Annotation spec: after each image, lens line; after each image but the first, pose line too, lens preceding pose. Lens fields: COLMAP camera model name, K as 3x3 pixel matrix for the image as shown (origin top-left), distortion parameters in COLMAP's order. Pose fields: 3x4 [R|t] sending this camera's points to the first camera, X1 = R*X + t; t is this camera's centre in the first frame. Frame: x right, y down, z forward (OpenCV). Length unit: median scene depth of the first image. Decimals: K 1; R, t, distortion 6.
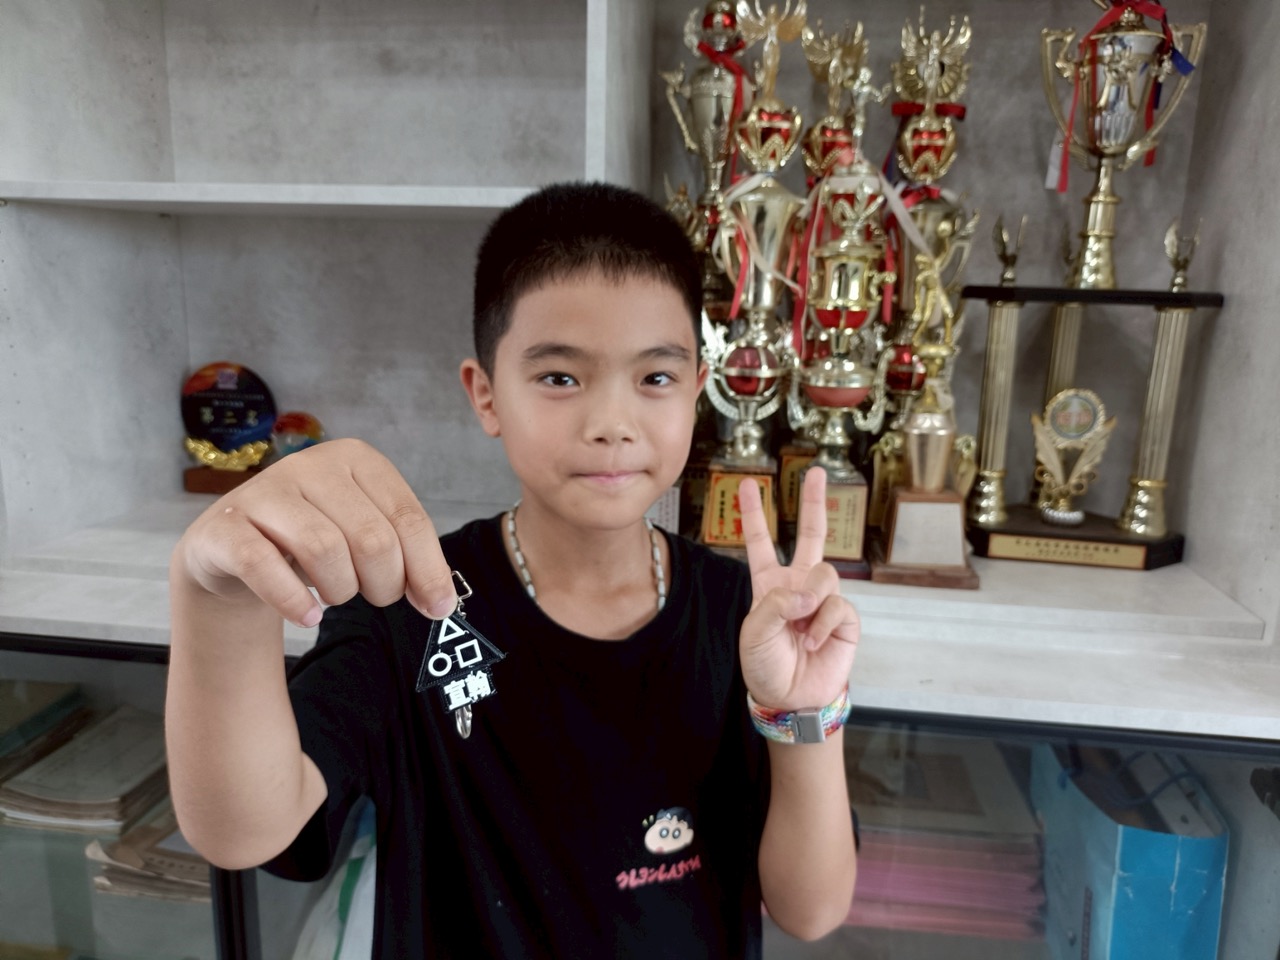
lens RADIAL K [[893.1, 0, 640.0], [0, 893.1, 480.0], [0, 0, 1]] dist [-0.007601, -0.005116]
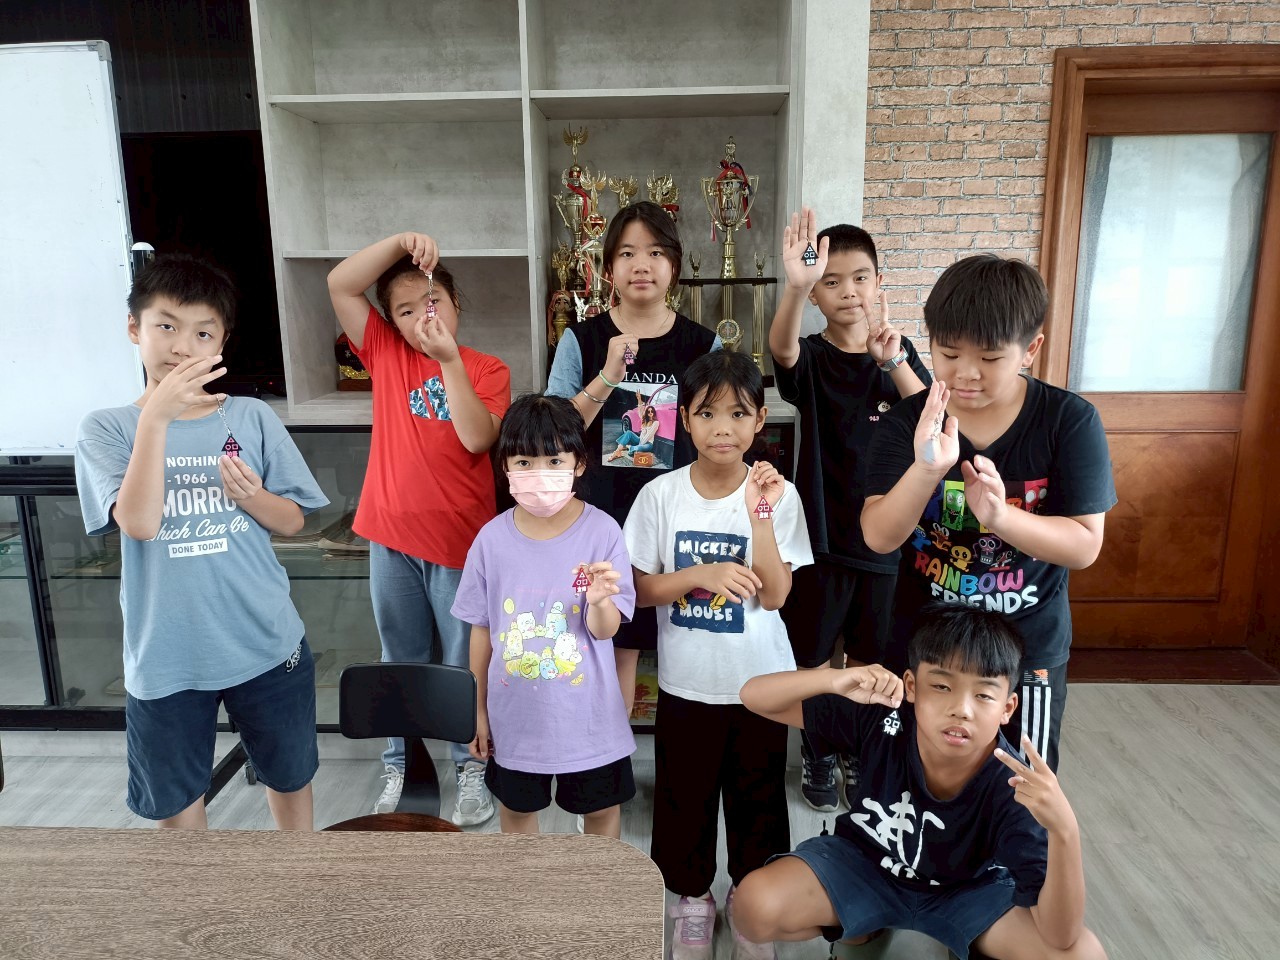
lens RADIAL K [[893.1, 0, 640.0], [0, 893.1, 480.0], [0, 0, 1]] dist [-0.007601, -0.005116]
pose [[0.993201, -0.060277, 0.099591, -0.028640], [0.059953, 0.998182, 0.006245, 0.306703], [-0.099787, -0.000231, 0.995009, -1.406841]]
